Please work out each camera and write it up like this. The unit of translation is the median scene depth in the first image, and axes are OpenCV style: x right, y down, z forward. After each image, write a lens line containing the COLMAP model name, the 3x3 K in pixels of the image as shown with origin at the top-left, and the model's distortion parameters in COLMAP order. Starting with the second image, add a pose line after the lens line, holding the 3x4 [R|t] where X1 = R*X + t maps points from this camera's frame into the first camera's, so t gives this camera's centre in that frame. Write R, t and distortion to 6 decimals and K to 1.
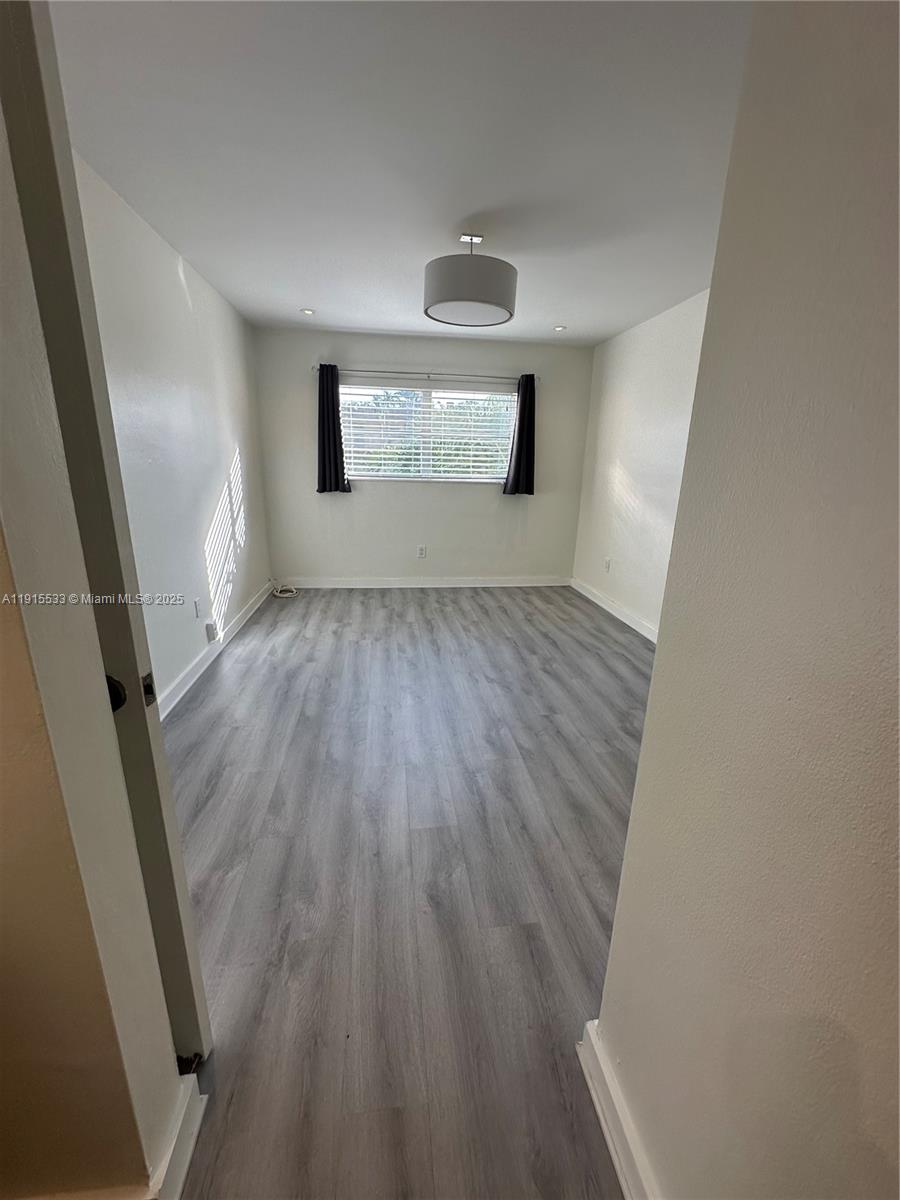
lens RADIAL K [[478.5, 0, 448.6], [0, 478.5, 601.0], [0, 0, 1]] dist [-0.006254, 0.000666]
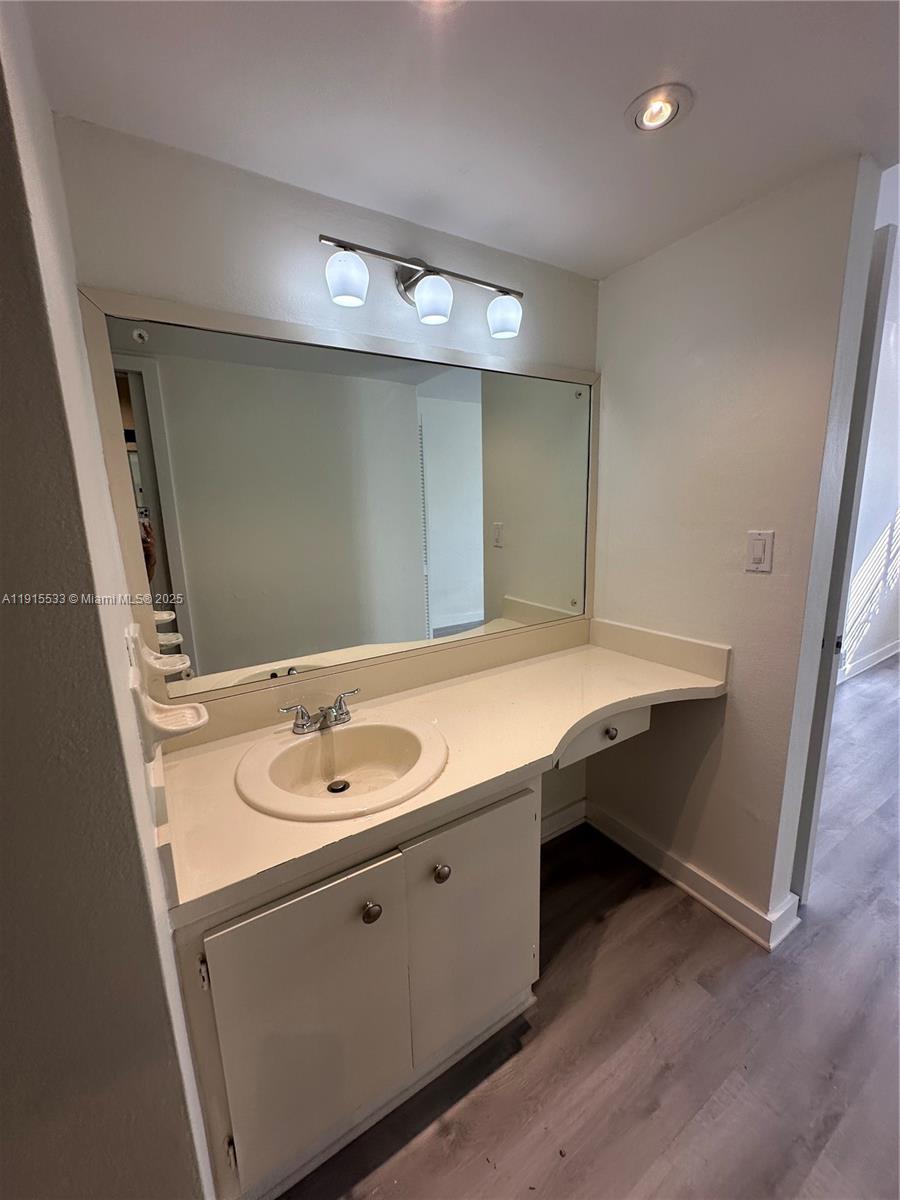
lens RADIAL K [[478.5, 0, 456.0], [0, 478.5, 596.4], [0, 0, 1]] dist [-0.006254, 0.000666]
pose [[0.424944, 0.138073, -0.894628, 0.060593], [-0.217467, 0.974927, 0.047171, 0.048055], [0.878710, 0.174507, 0.444316, -0.205446]]
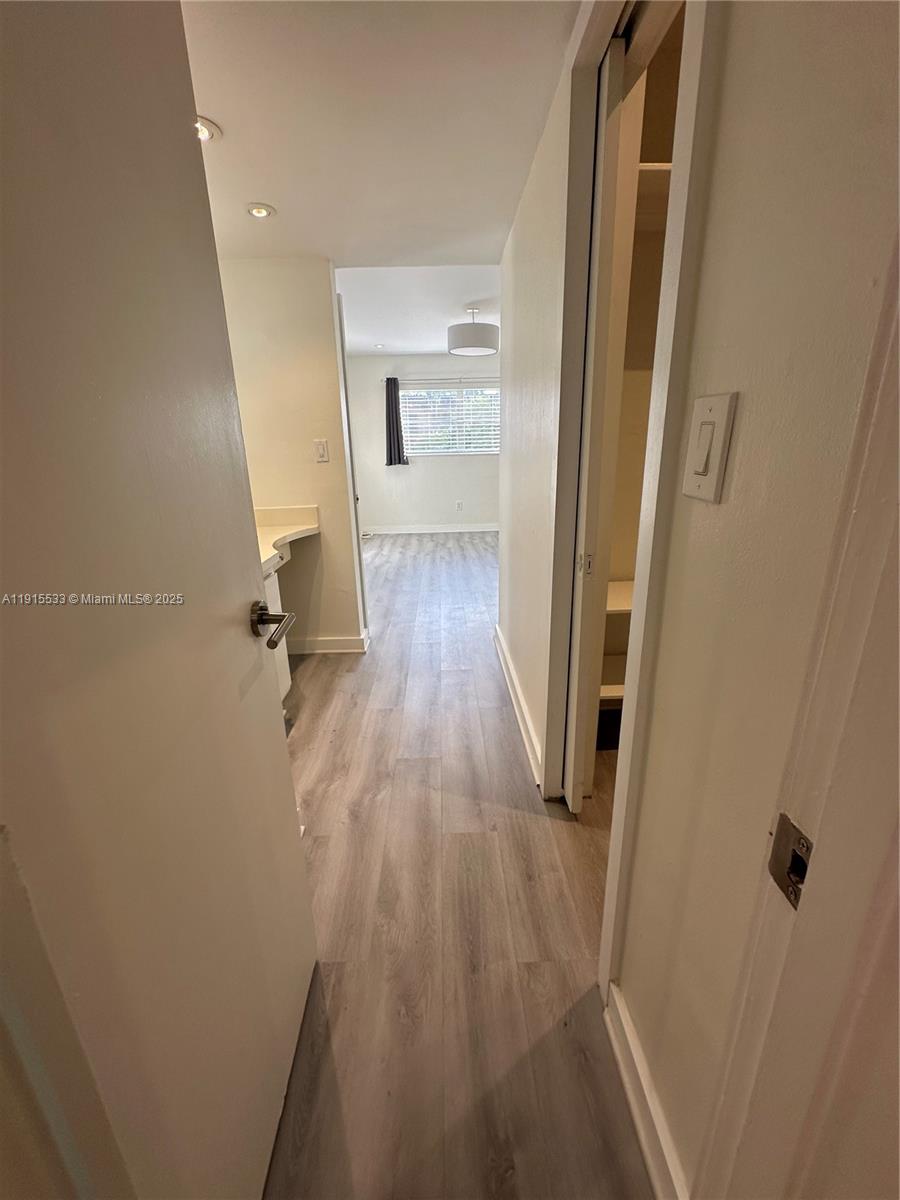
lens RADIAL K [[478.5, 0, 453.5], [0, 478.5, 599.8], [0, 0, 1]] dist [-0.006254, 0.000666]
pose [[0.994076, -0.016340, -0.107448, 0.092963], [0.018851, 0.999571, 0.022395, 0.177381], [0.107036, -0.024288, 0.993958, -0.506697]]
